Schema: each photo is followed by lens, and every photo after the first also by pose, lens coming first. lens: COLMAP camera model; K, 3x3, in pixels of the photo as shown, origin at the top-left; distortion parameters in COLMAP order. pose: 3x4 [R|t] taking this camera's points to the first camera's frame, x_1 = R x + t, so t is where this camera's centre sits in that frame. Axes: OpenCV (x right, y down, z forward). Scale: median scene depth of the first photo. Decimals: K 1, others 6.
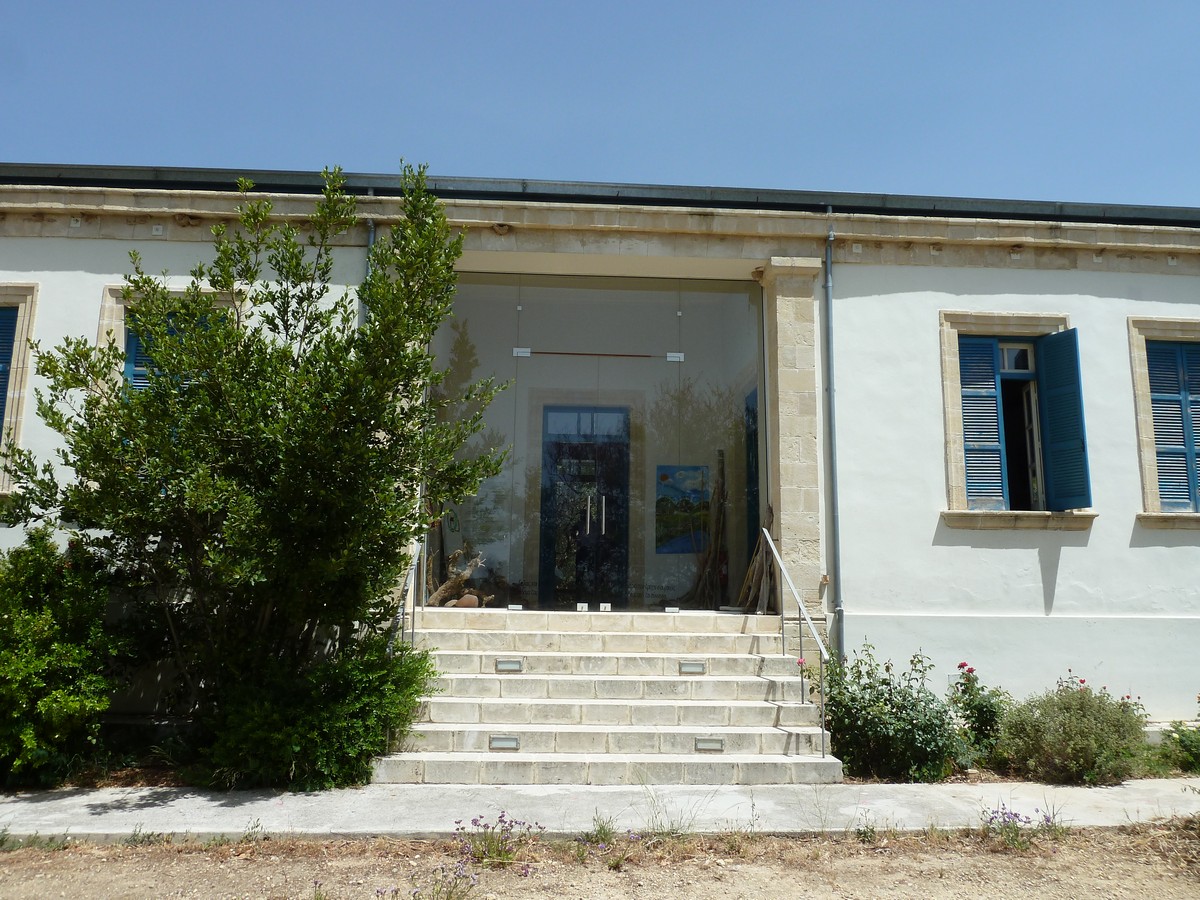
lens RADIAL K [[898.6, 0, 605.8], [0, 898.6, 447.7], [0, 0, 1]] dist [-0.032397, 0.006226]
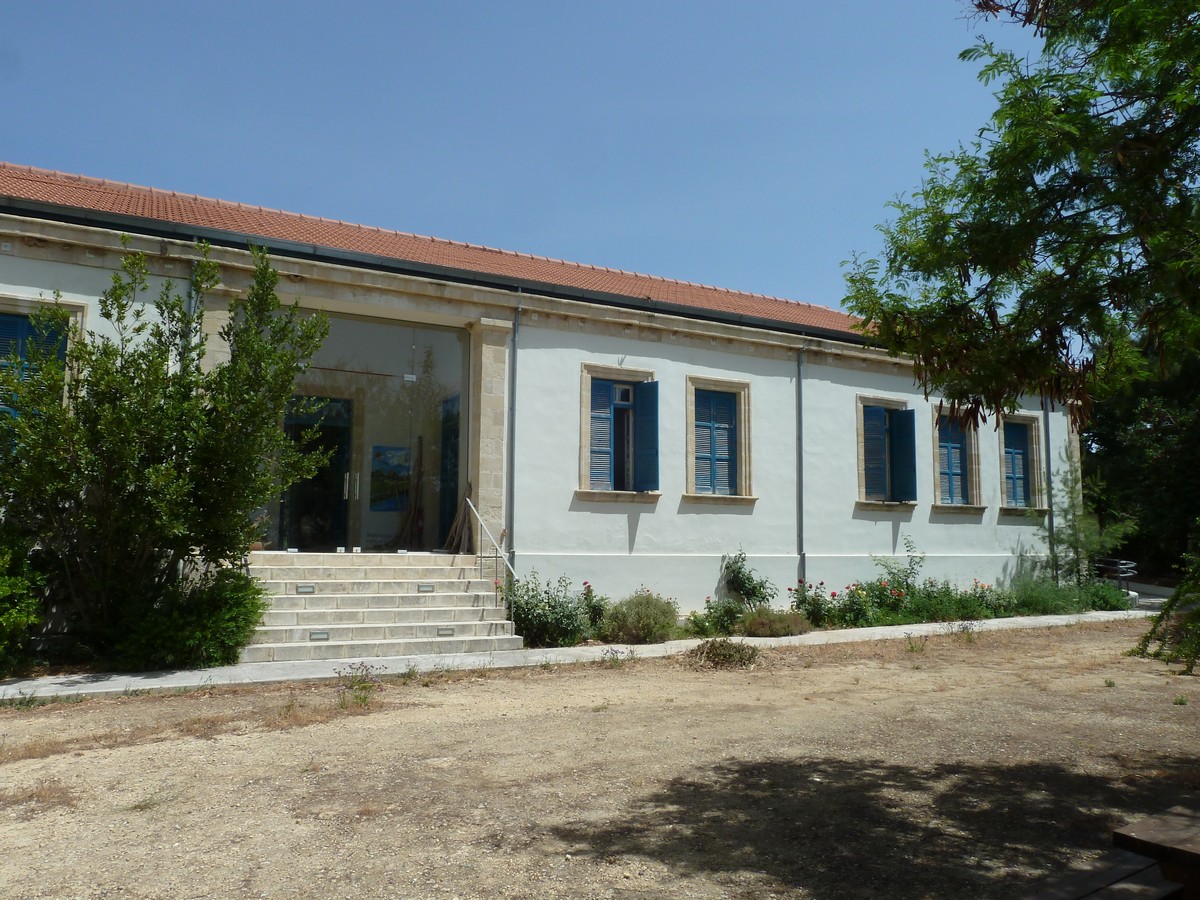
lens RADIAL K [[898.6, 0, 605.8], [0, 898.6, 447.7], [0, 0, 1]] dist [-0.032397, 0.006226]
pose [[0.901573, 0.043684, 0.430416, -0.268985], [-0.069252, 0.996633, 0.043907, -0.078415], [-0.427048, -0.069392, 0.901562, -0.465188]]
